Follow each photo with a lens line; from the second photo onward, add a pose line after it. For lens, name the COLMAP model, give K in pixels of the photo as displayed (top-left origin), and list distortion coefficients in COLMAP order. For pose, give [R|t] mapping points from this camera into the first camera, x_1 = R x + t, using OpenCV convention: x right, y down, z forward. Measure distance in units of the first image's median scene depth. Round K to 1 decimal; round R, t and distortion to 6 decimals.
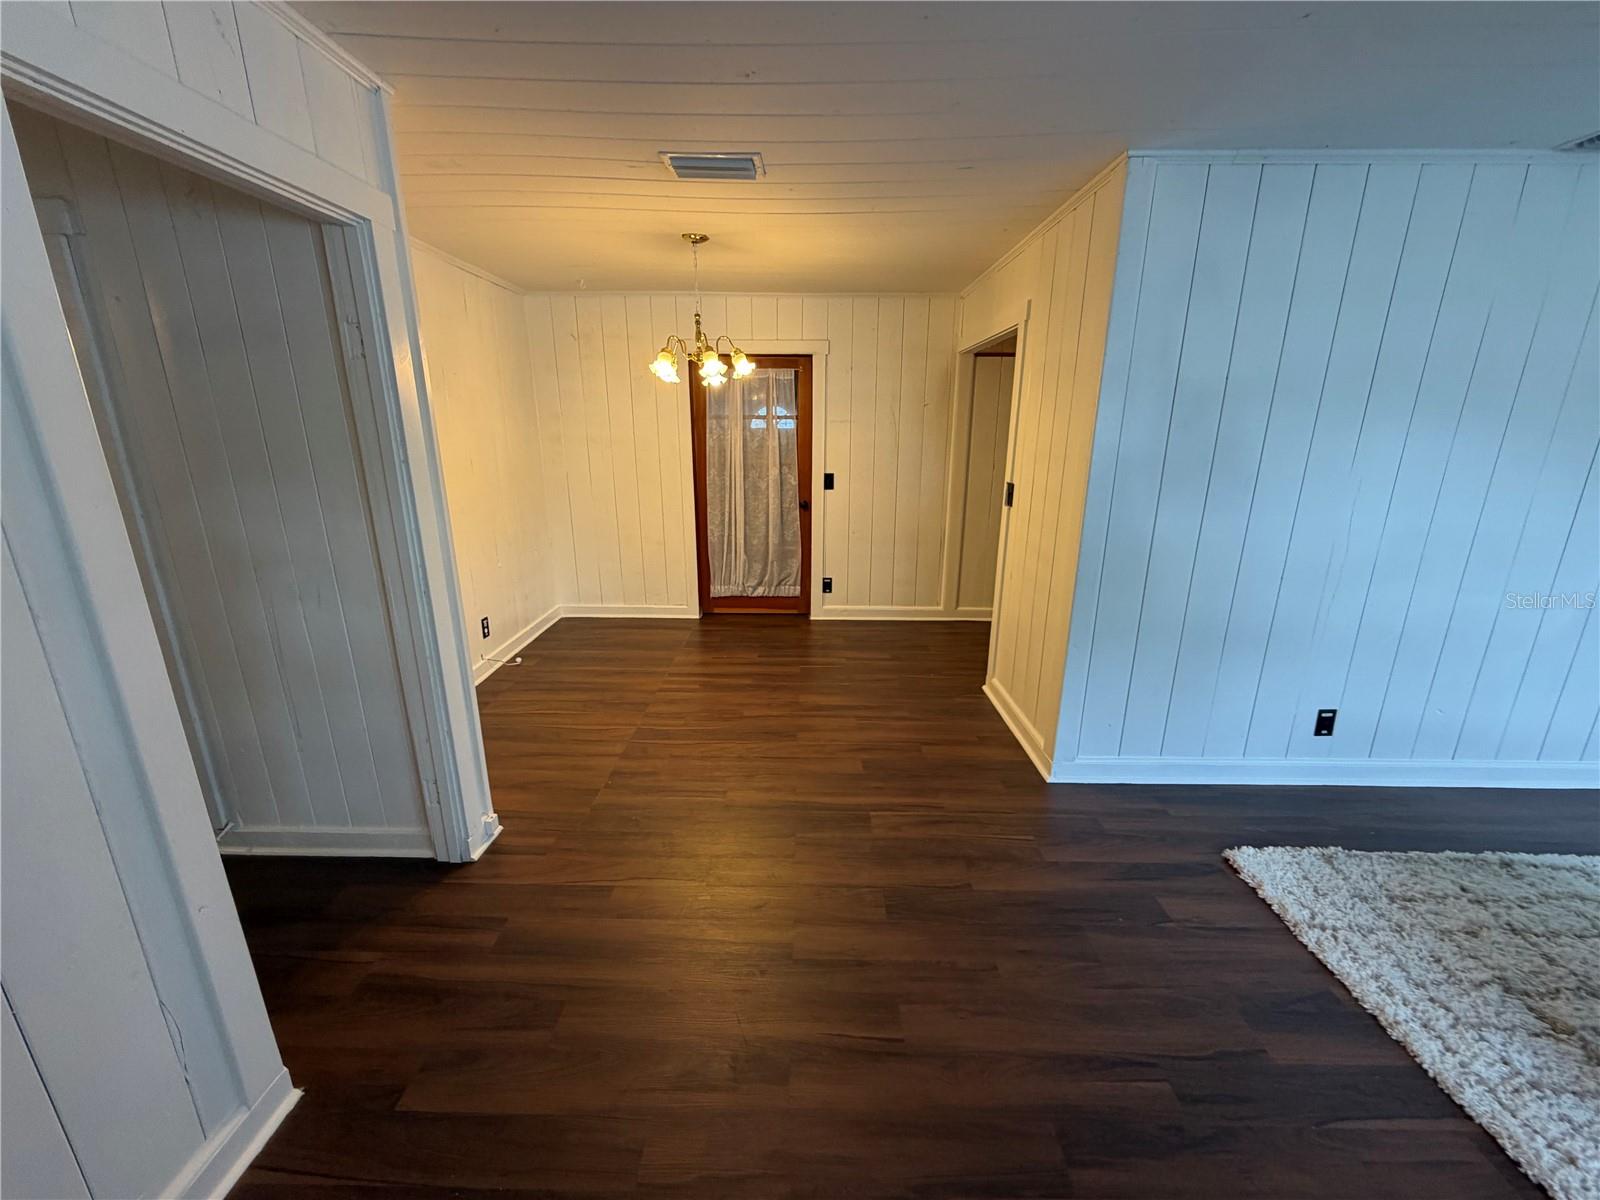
lens RADIAL K [[642.4, 0, 798.0], [0, 642.4, 601.8], [0, 0, 1]] dist [0.002471, -0.000220]
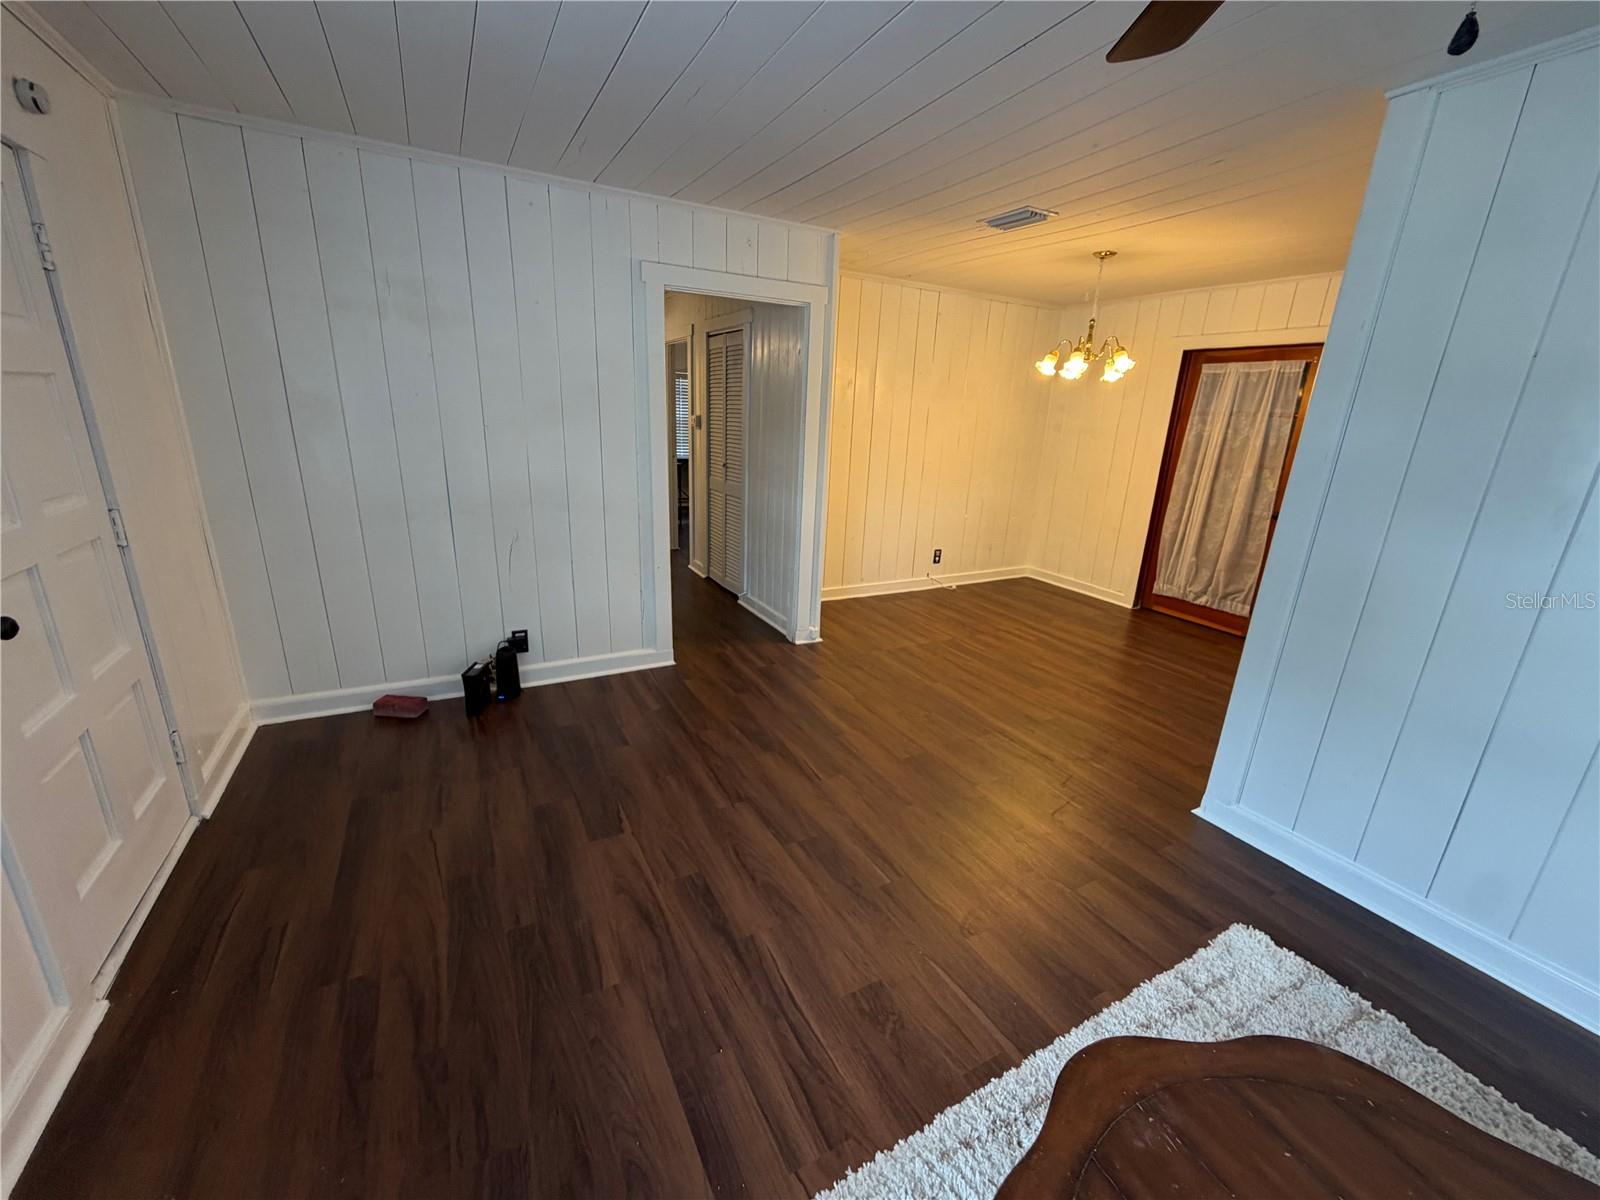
lens RADIAL K [[642.4, 0, 792.2], [0, 642.4, 601.3], [0, 0, 1]] dist [0.002471, -0.000220]
pose [[0.485659, 0.269176, -0.831673, 0.578154], [-0.272739, 0.950575, 0.148392, 0.012865], [0.830512, 0.154761, 0.535070, -0.000406]]
